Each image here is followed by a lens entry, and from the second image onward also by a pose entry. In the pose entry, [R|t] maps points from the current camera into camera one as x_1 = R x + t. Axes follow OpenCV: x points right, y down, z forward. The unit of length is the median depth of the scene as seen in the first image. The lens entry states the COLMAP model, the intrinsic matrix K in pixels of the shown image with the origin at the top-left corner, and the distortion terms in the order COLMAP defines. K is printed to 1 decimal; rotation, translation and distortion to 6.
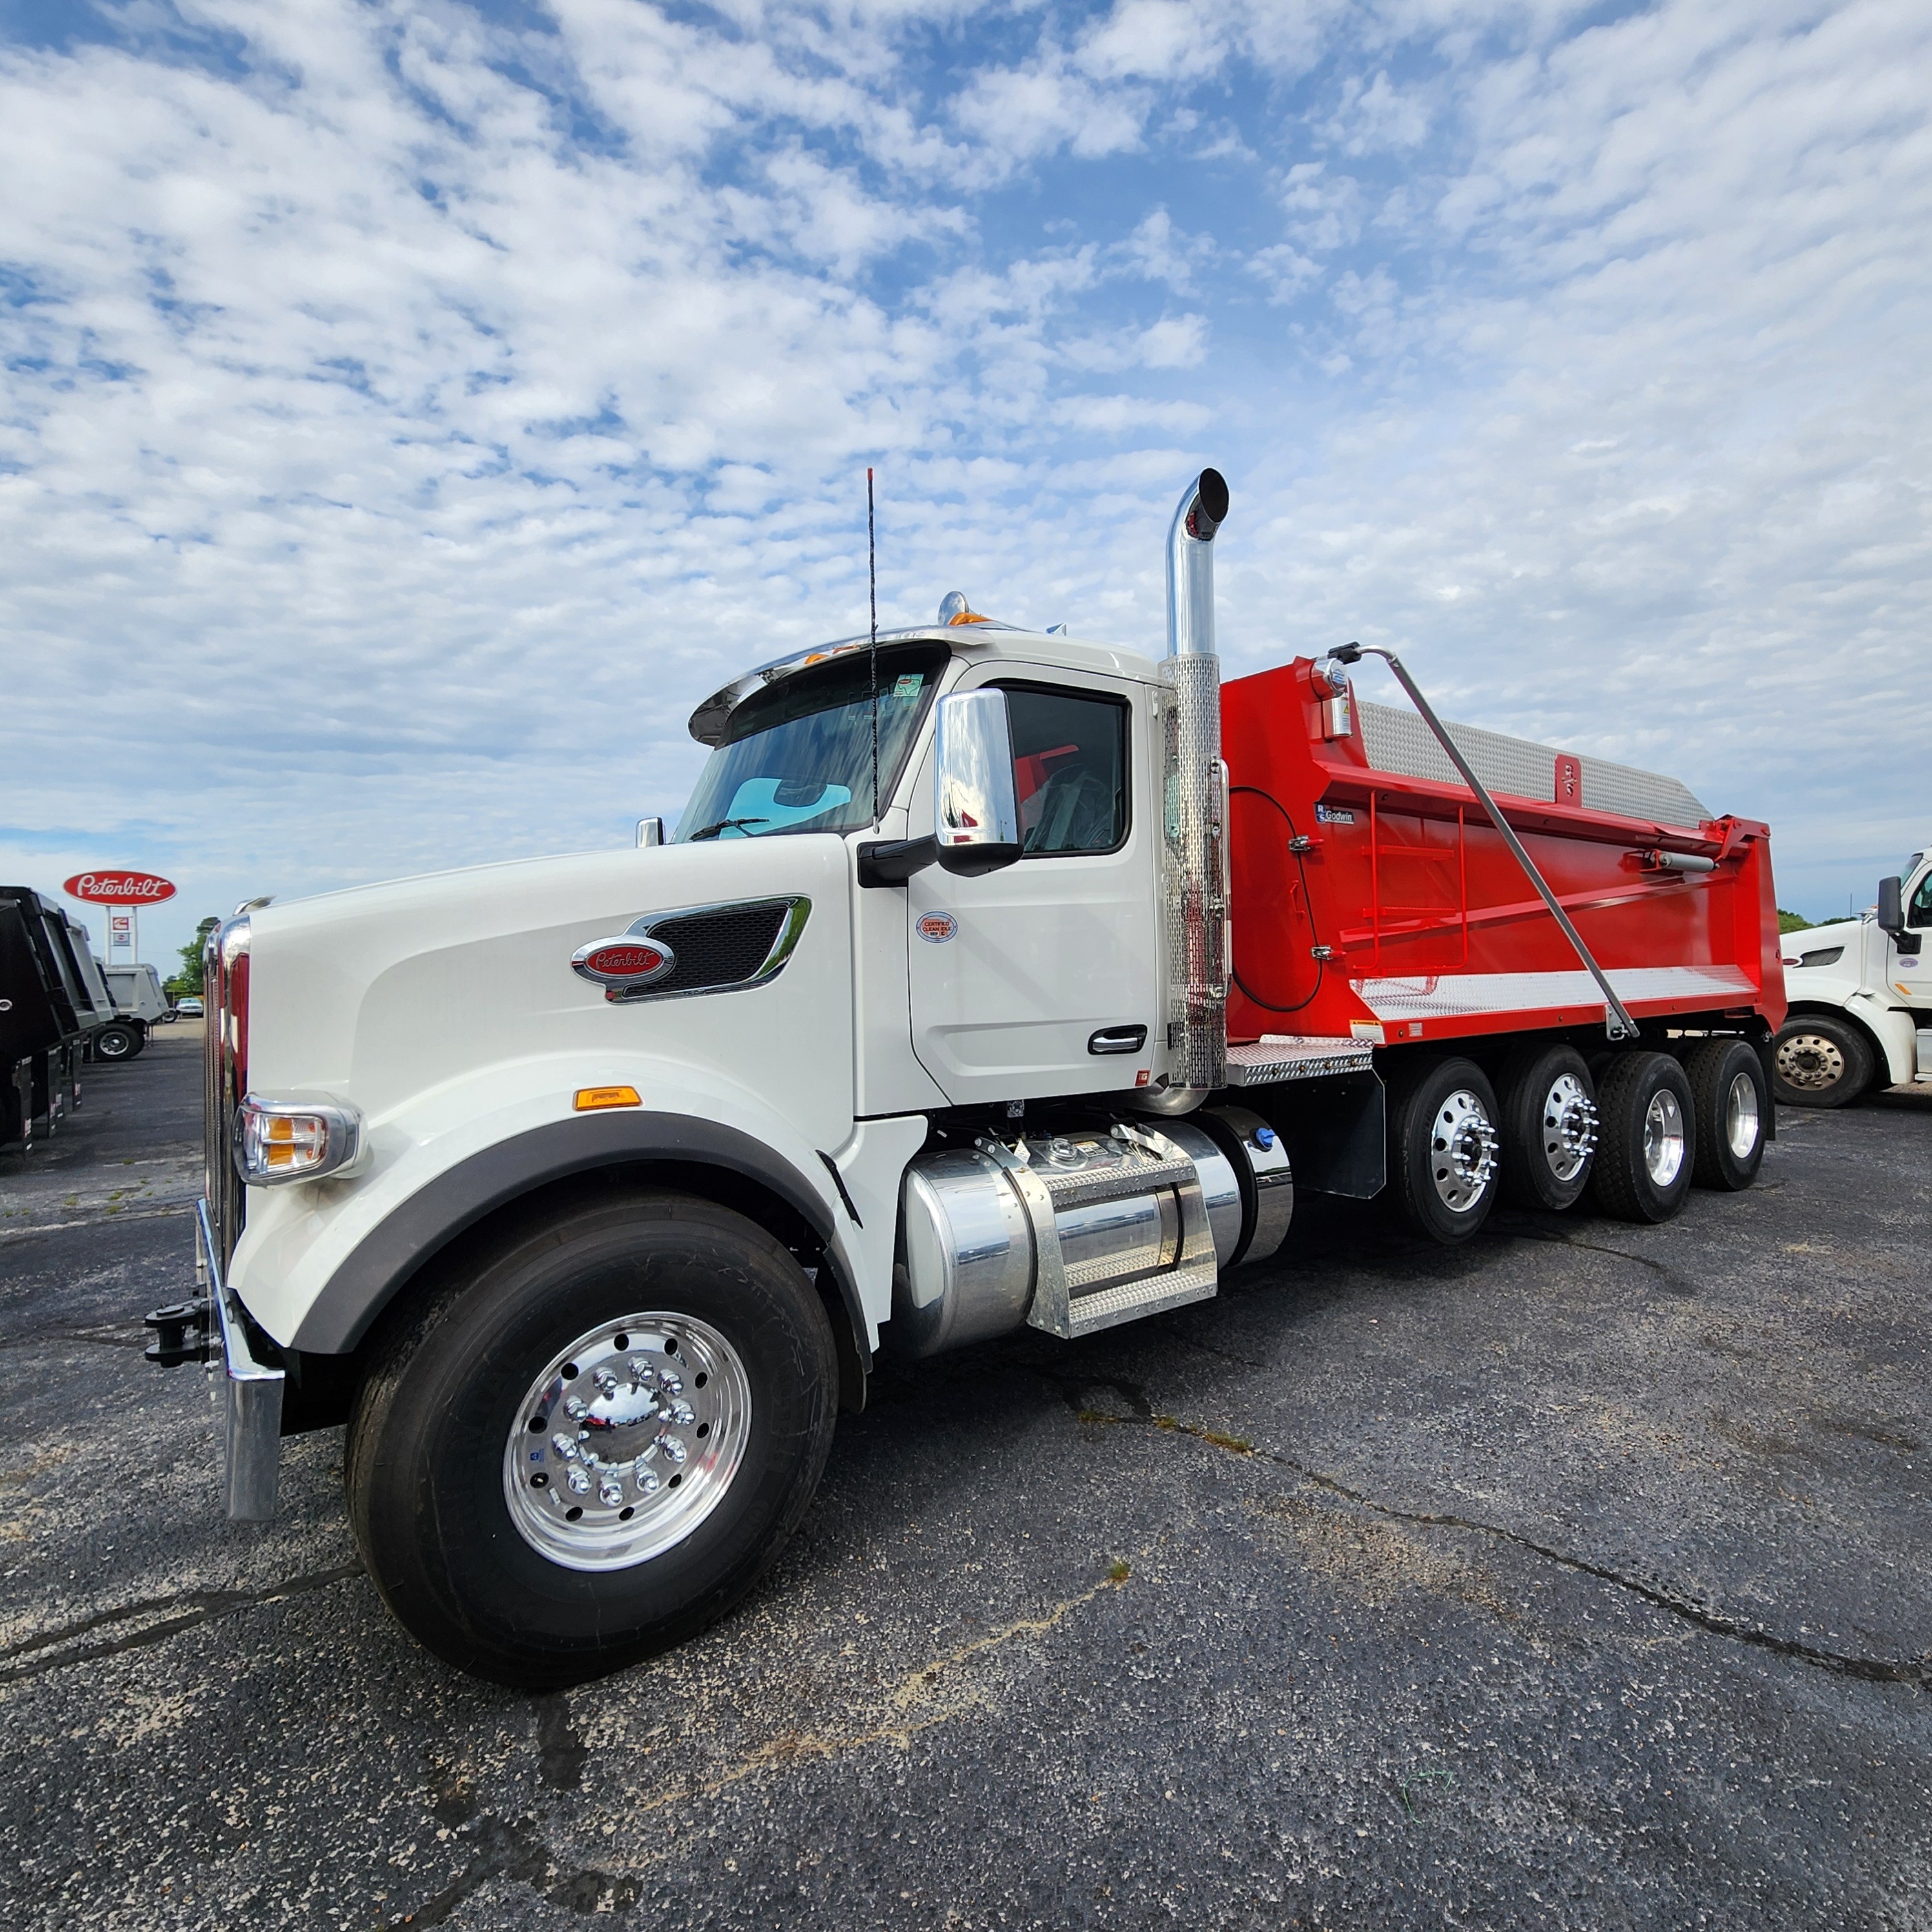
lens RADIAL K [[1037.8, 0, 1017.0], [0, 1037.8, 966.9], [0, 0, 1]] dist [-0.015607, 0.000223]
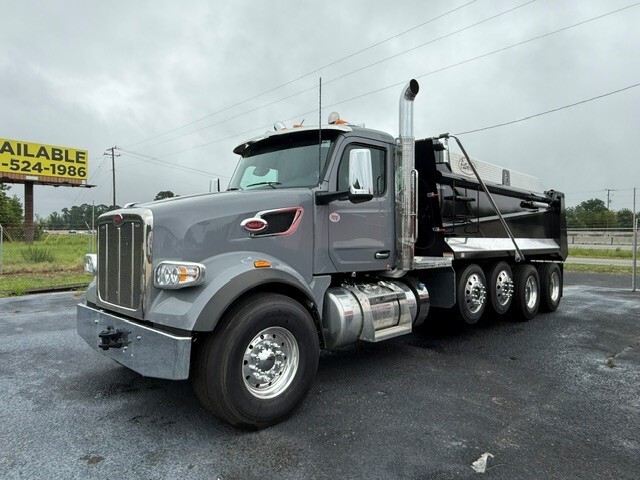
lens RADIAL K [[422.2, 0, 318.0], [0, 422.2, 246.8], [0, 0, 1]] dist [0.050718, -0.001284]
pose [[0.990539, 0.016778, 0.136205, -0.286538], [-0.018723, 0.999740, 0.013011, 0.033041], [-0.135952, -0.015438, 0.990595, -0.287712]]
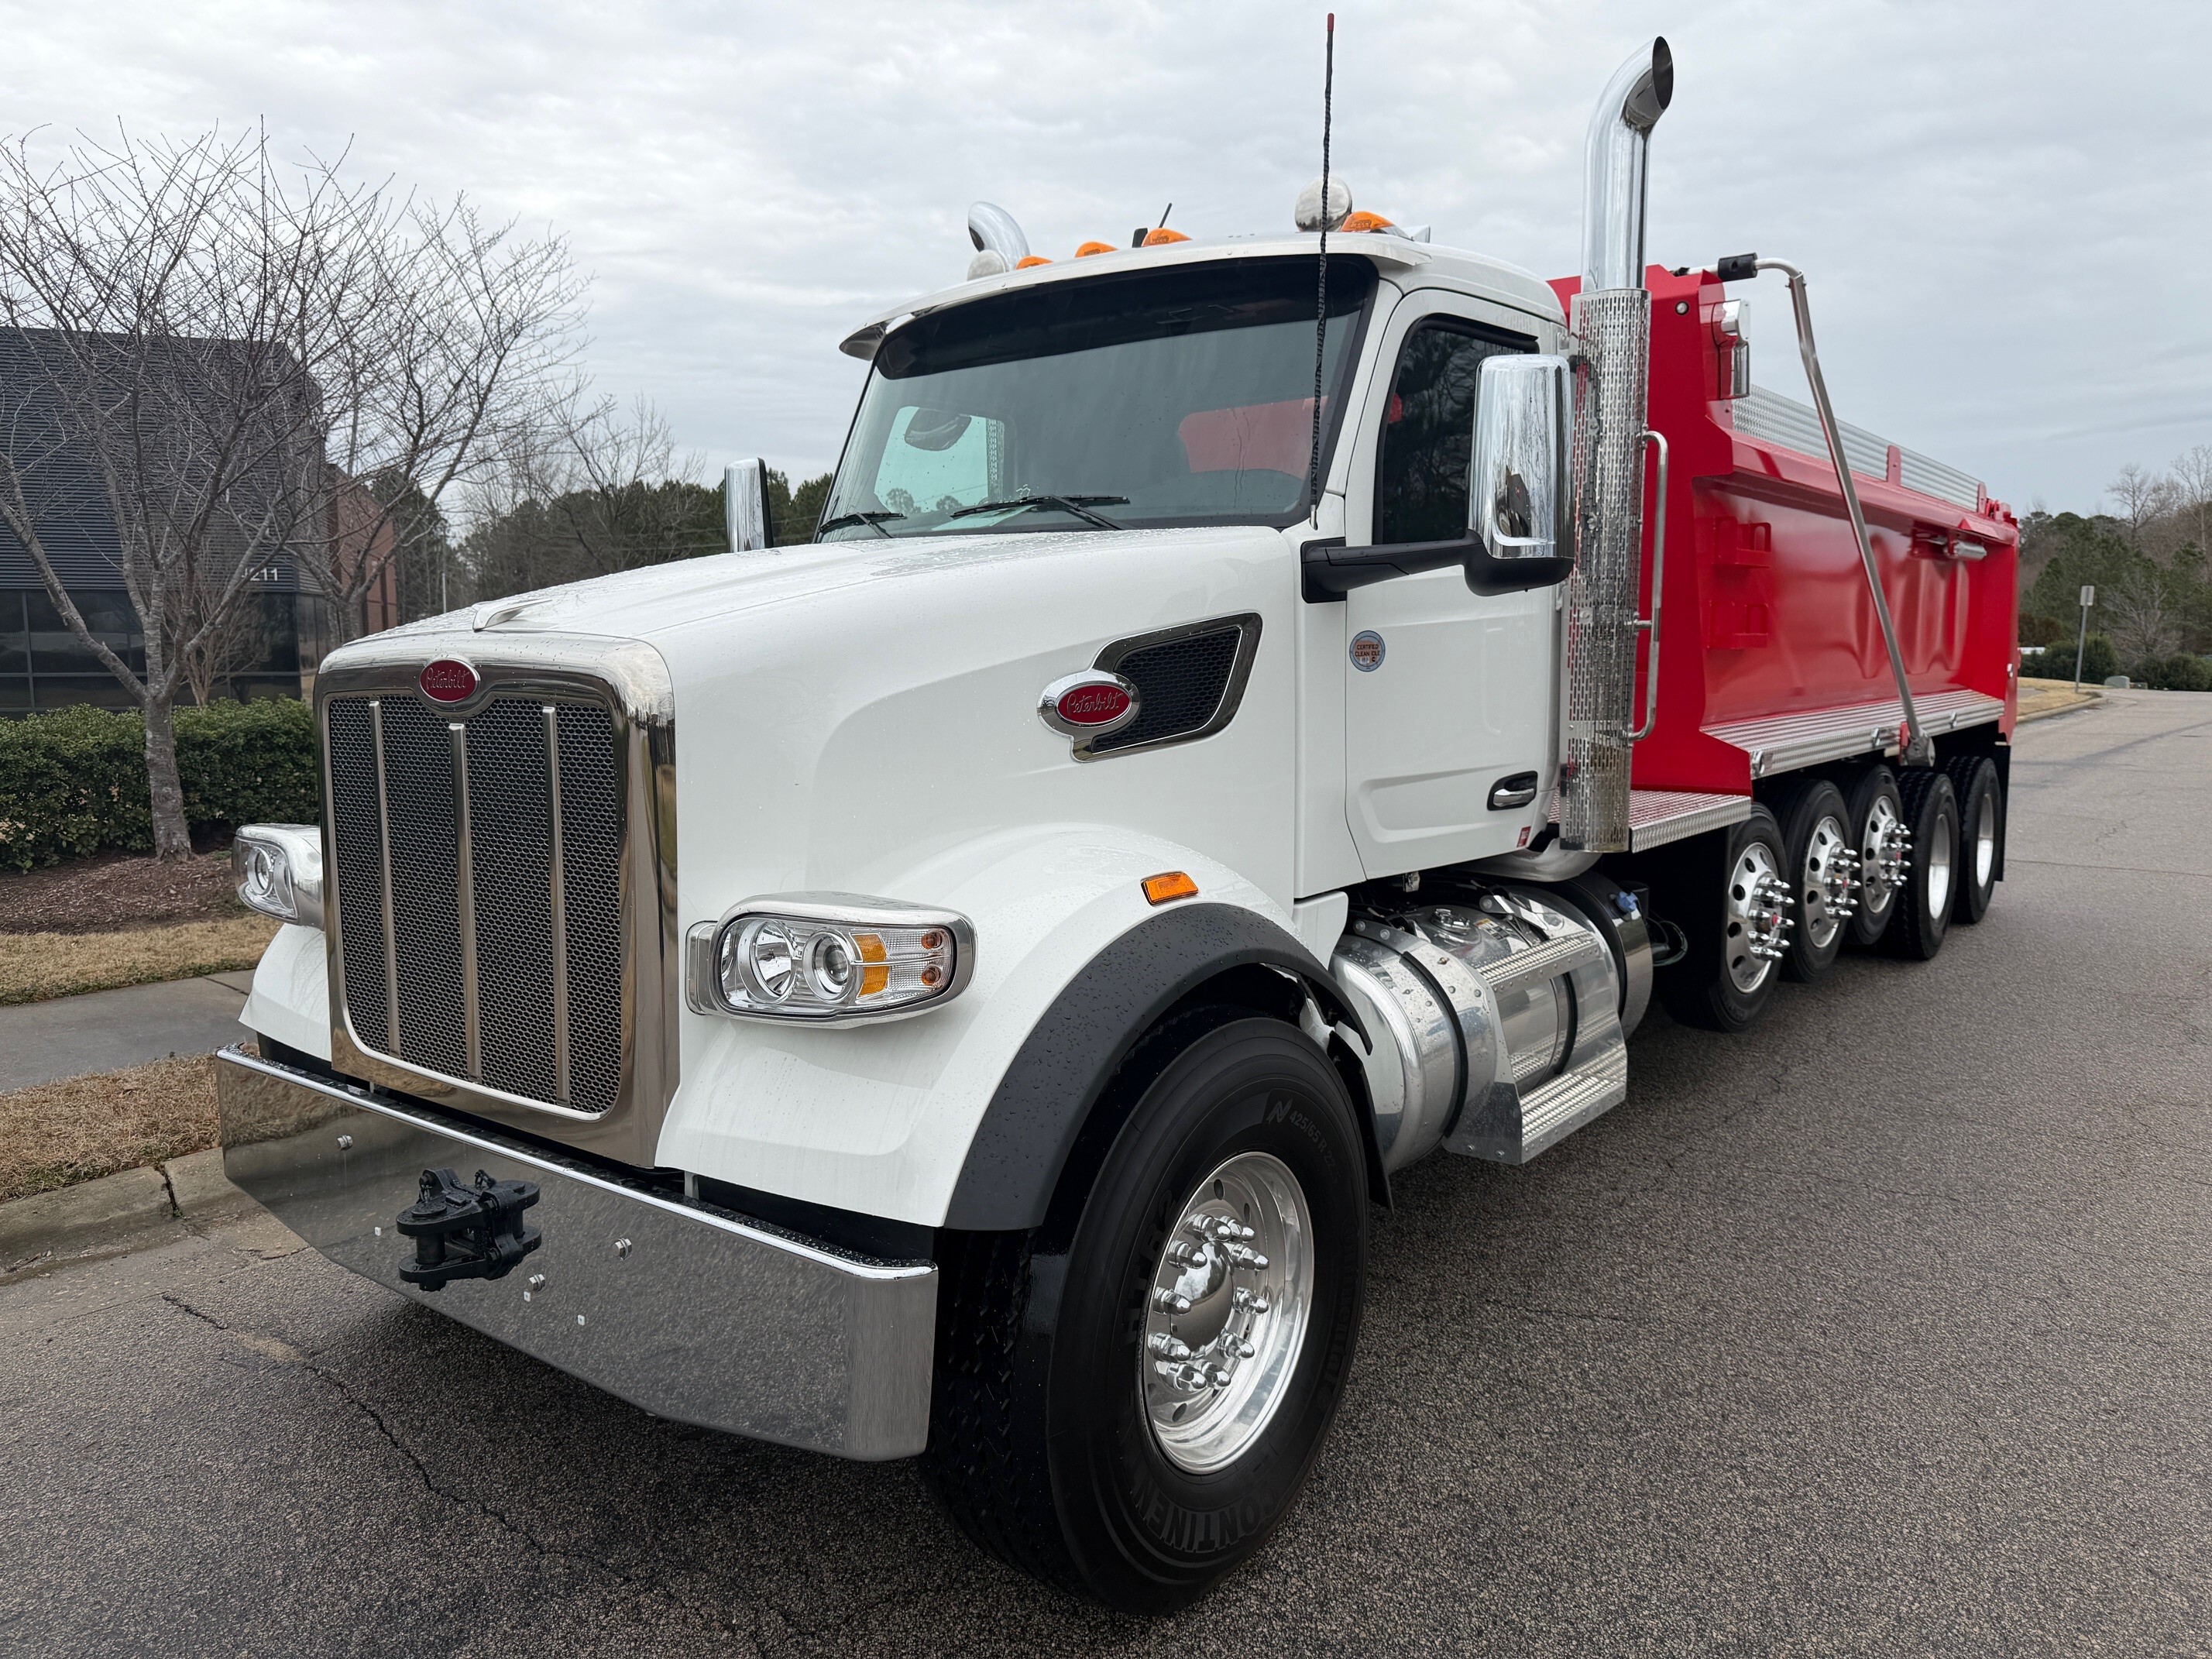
lens RADIAL K [[1517.4, 0, 1114.1], [0, 1517.4, 832.9], [0, 0, 1]] dist [0.070995, 0.000128]
pose [[0.965345, -0.024056, 0.259866, -0.510375], [-0.005358, 0.993706, 0.111889, -0.027620], [-0.260922, -0.109404, 0.959140, -0.044272]]
